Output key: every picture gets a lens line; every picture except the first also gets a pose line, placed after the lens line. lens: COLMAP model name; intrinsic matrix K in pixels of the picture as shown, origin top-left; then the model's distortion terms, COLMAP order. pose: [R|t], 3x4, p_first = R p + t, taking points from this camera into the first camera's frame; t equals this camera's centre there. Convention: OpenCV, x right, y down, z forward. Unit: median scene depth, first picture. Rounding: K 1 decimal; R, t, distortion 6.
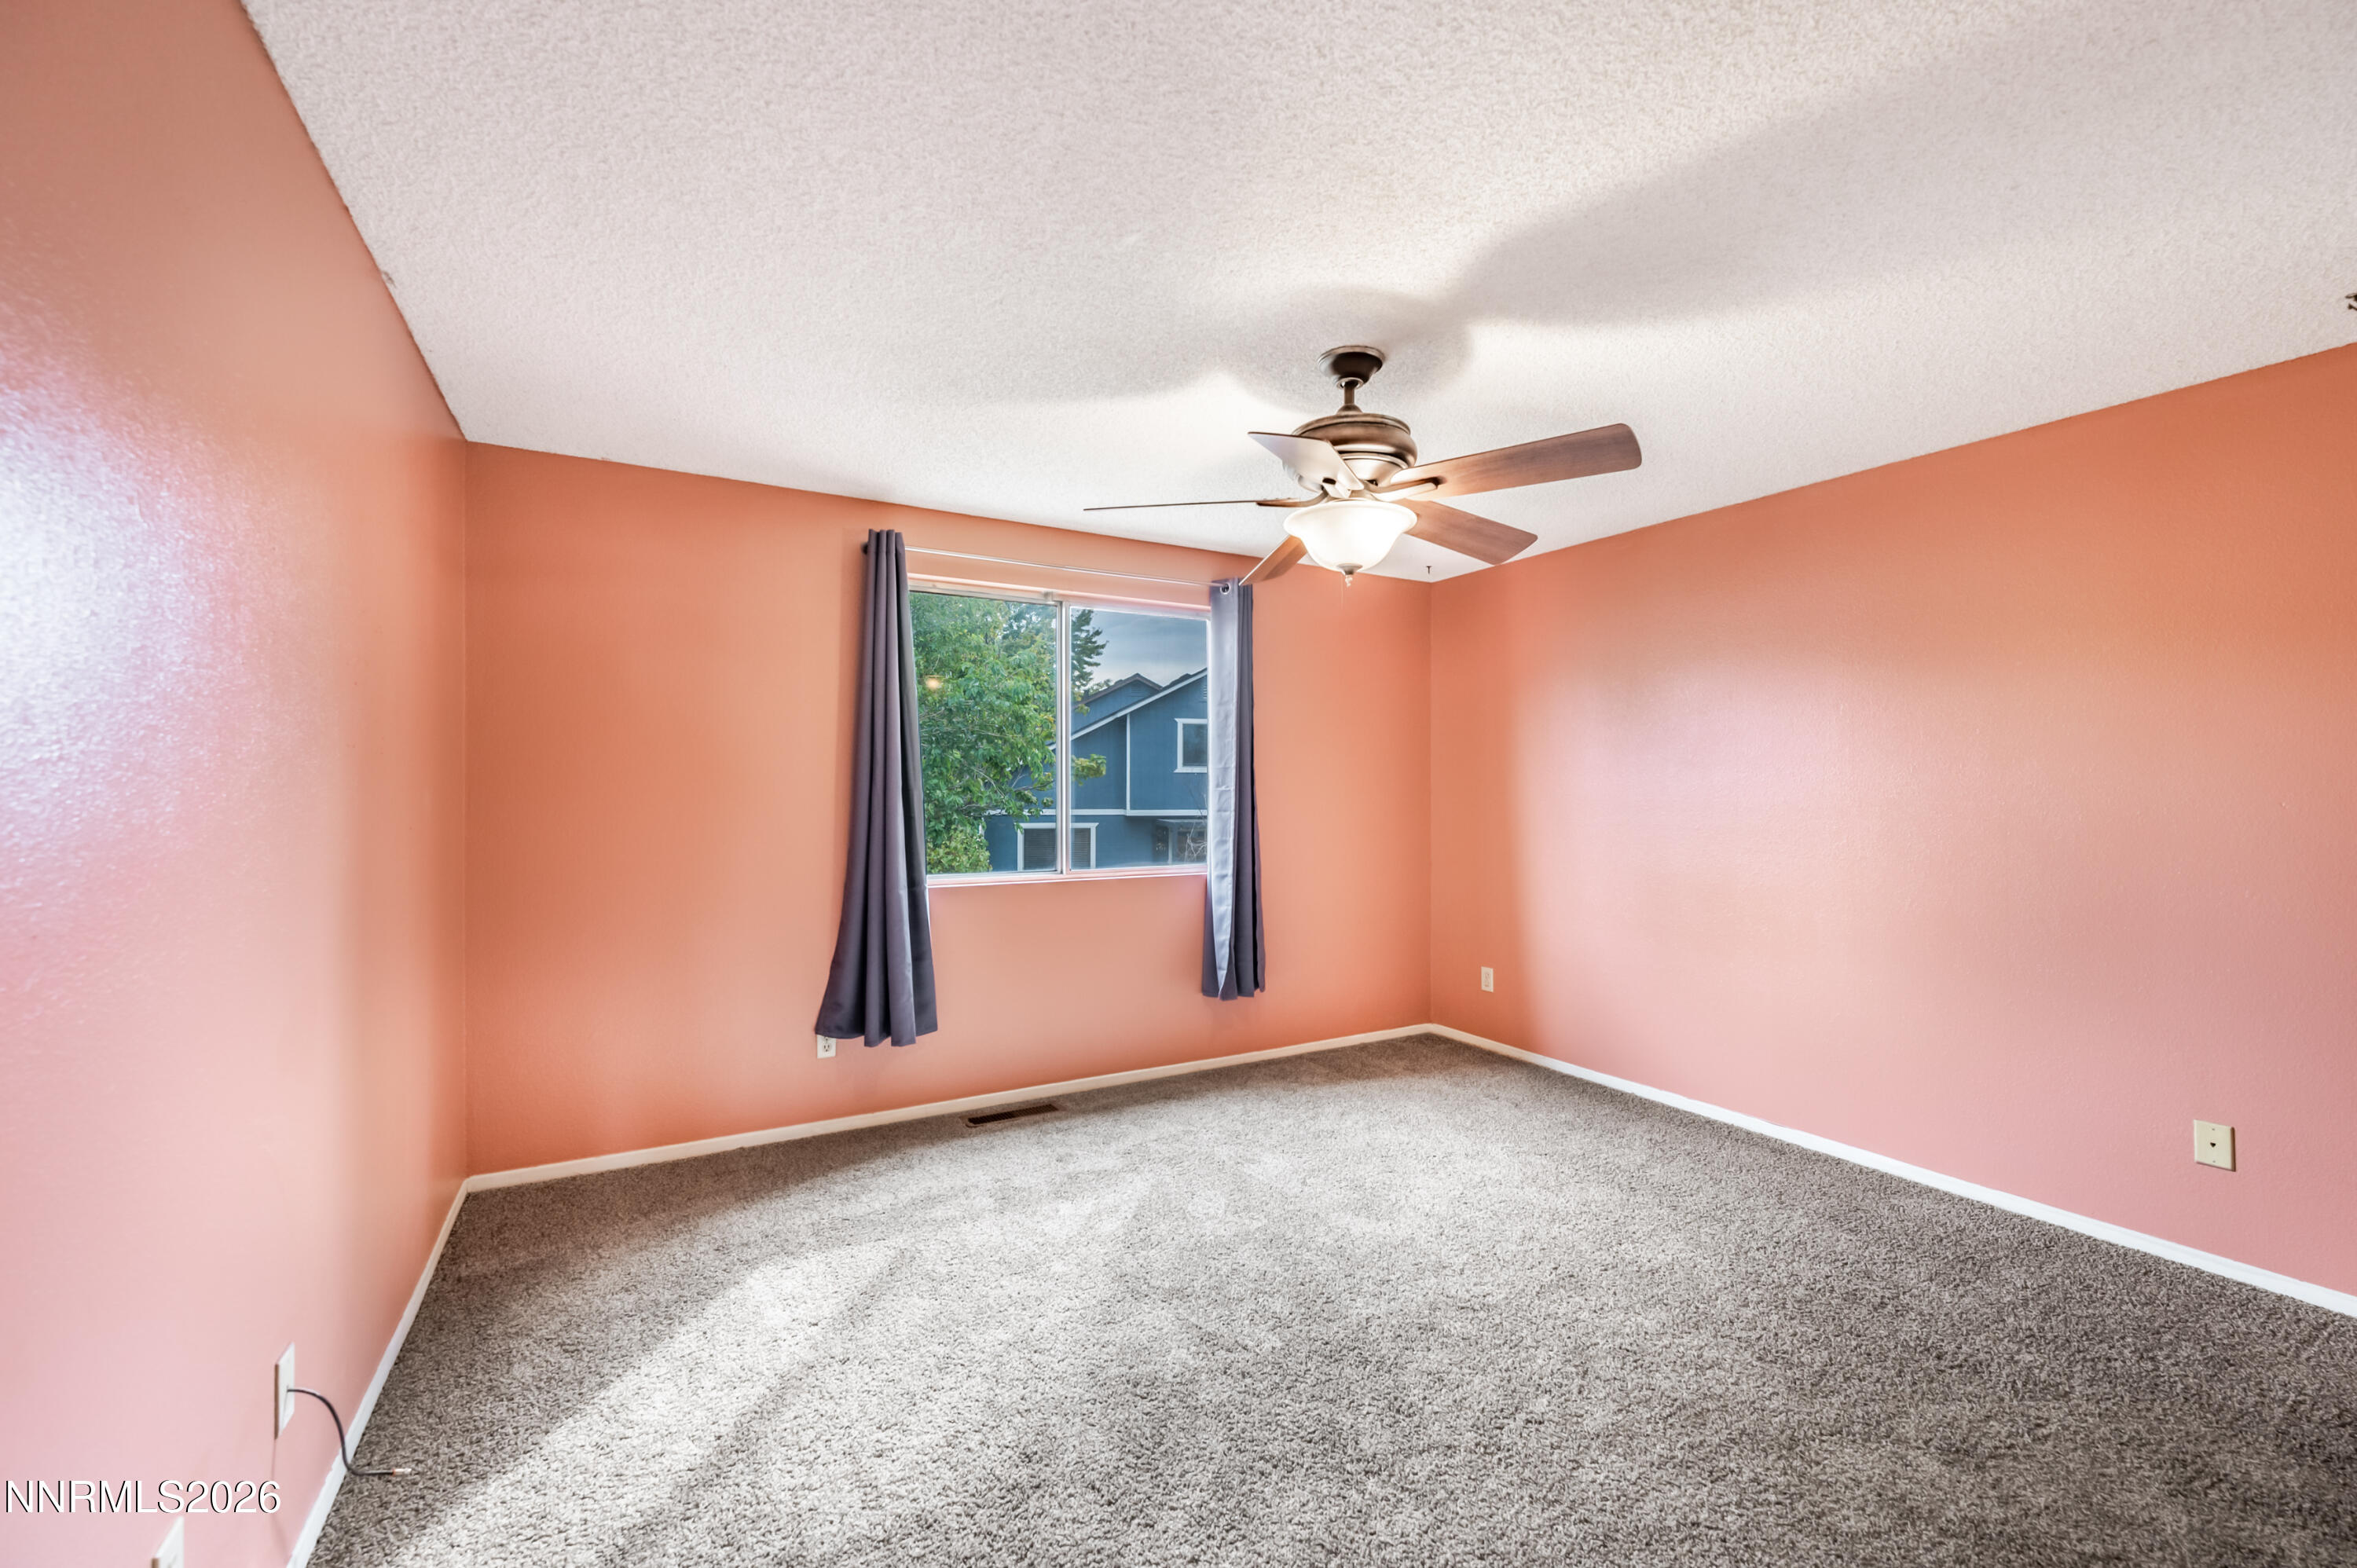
lens RADIAL K [[941.8, 0, 1171.5], [0, 941.8, 788.5], [0, 0, 1]] dist [0.000186, 0.000239]
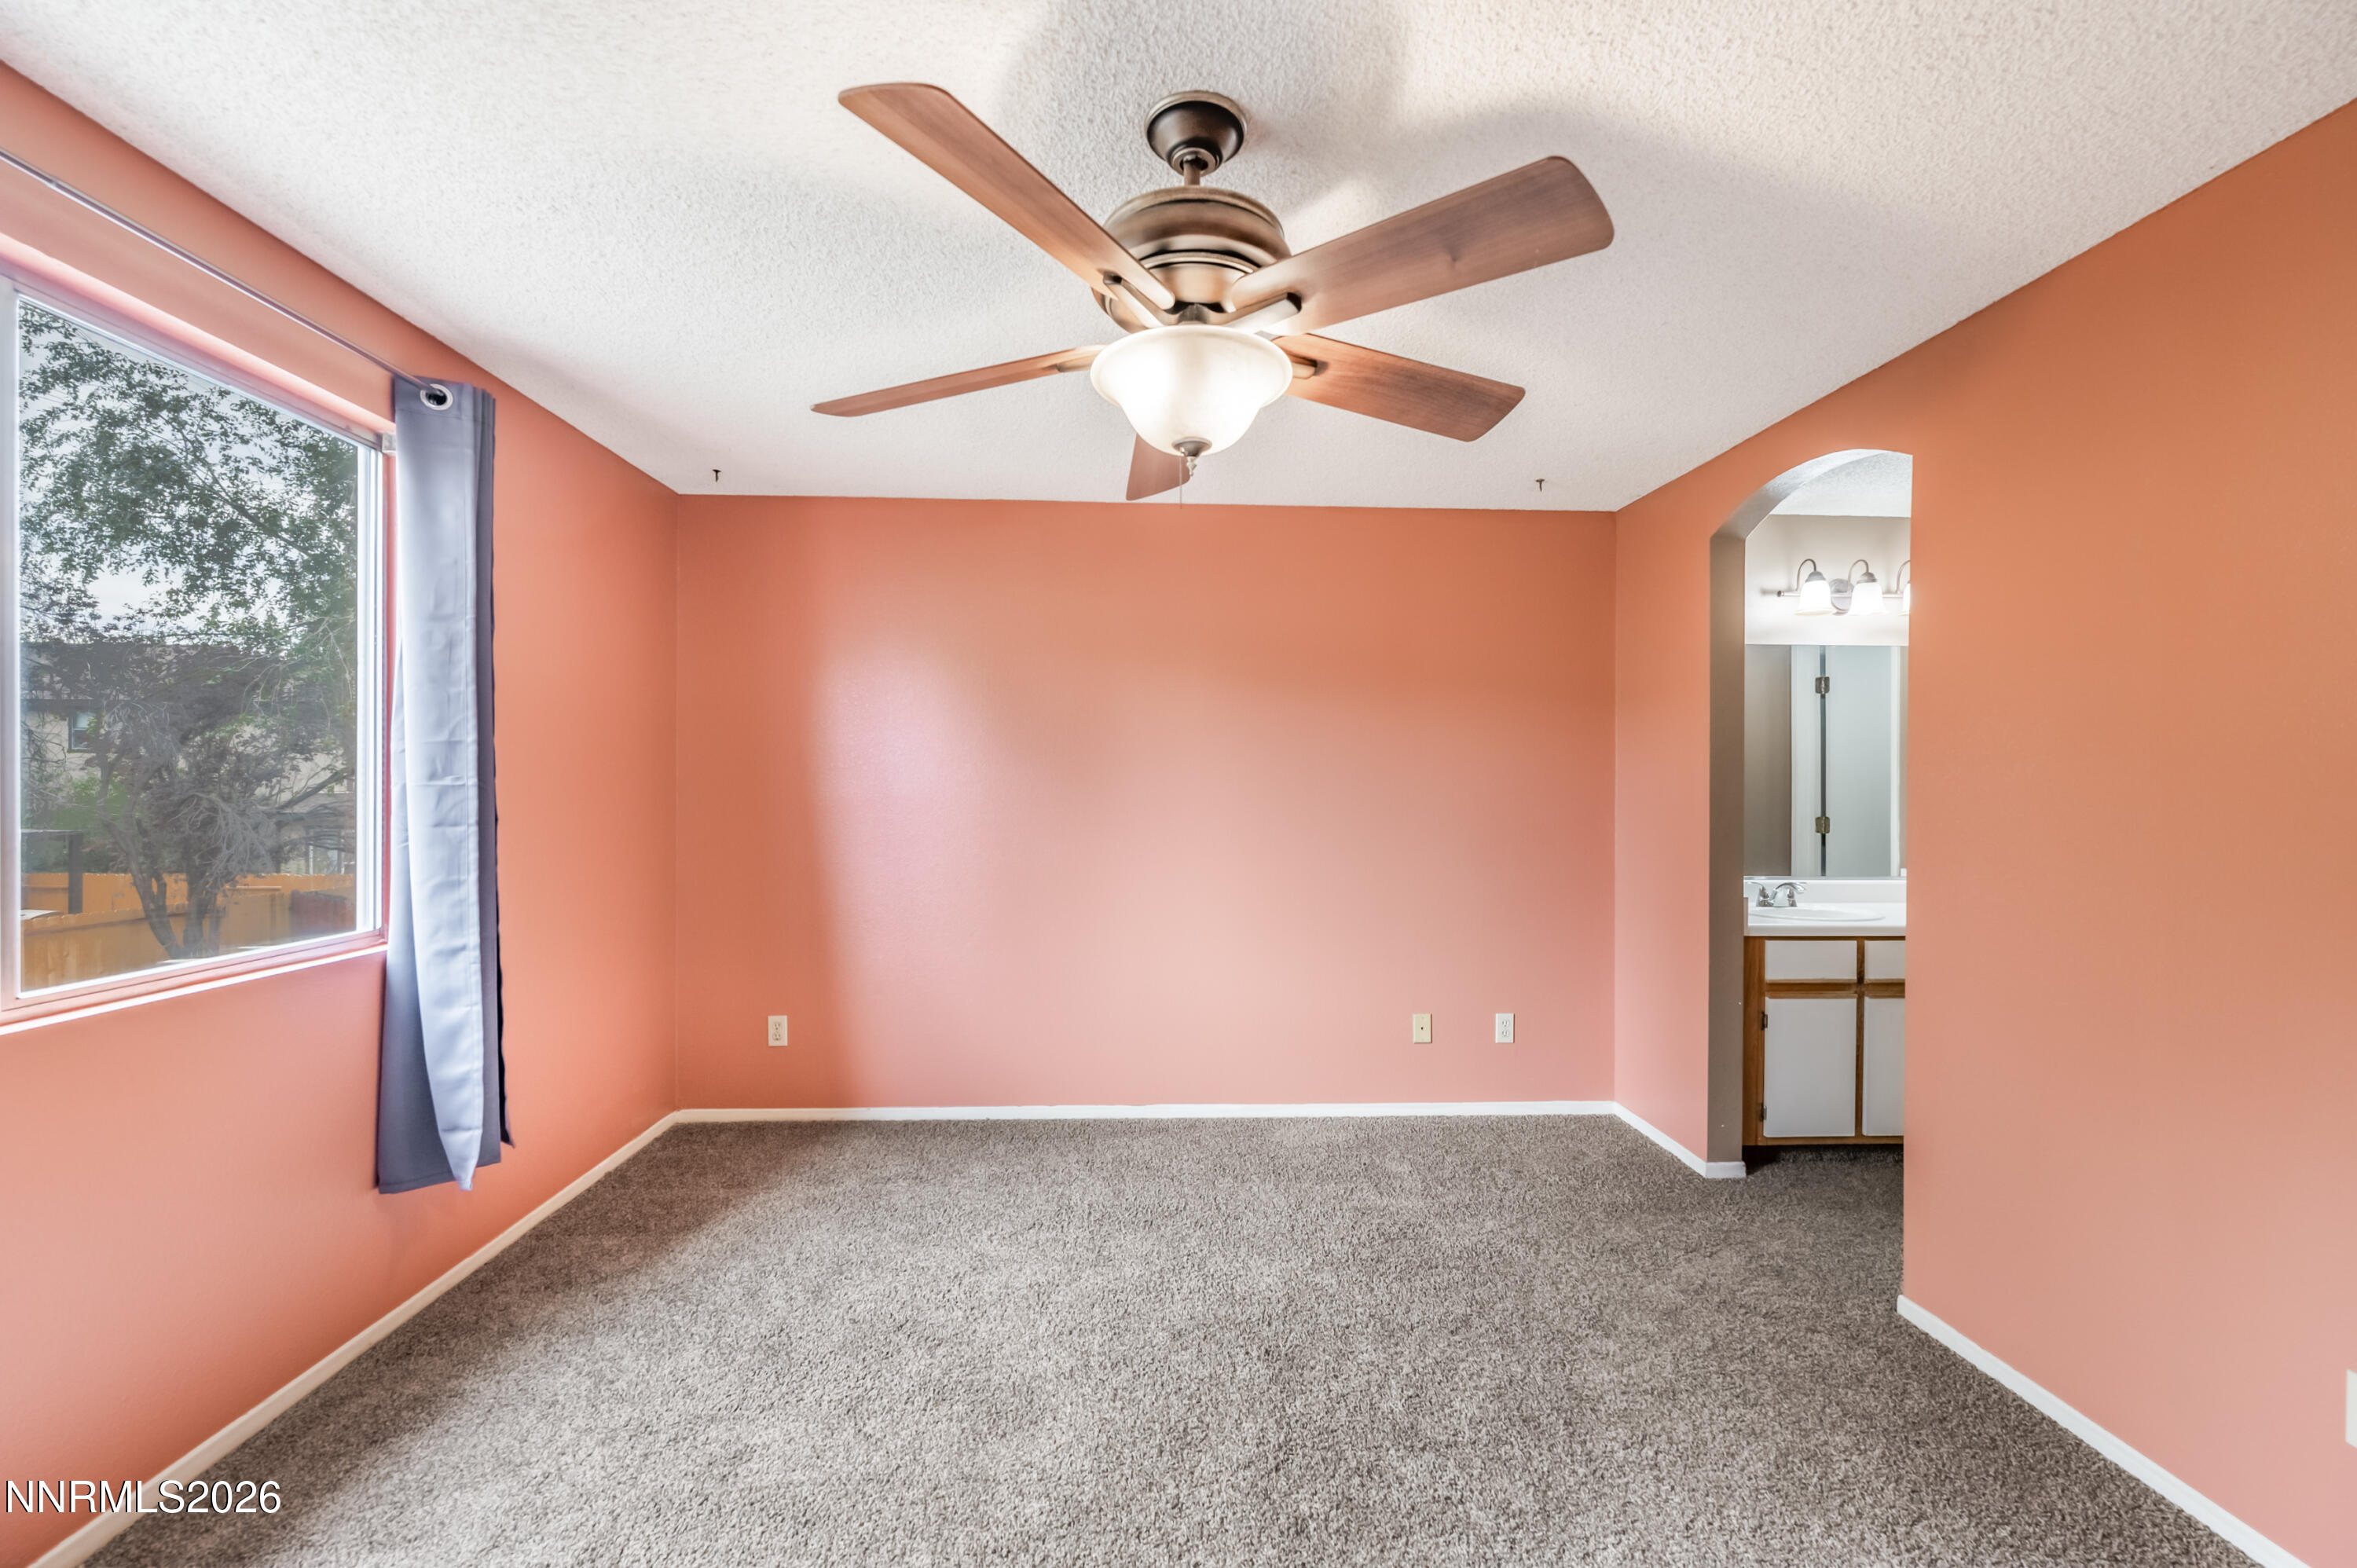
lens RADIAL K [[941.8, 0, 1171.5], [0, 941.8, 788.5], [0, 0, 1]] dist [0.000186, 0.000239]
pose [[0.454237, -0.002493, 0.890877, -0.229828], [-0.005035, 0.999973, 0.005366, -0.001117], [-0.890867, -0.006923, 0.454212, 0.414131]]
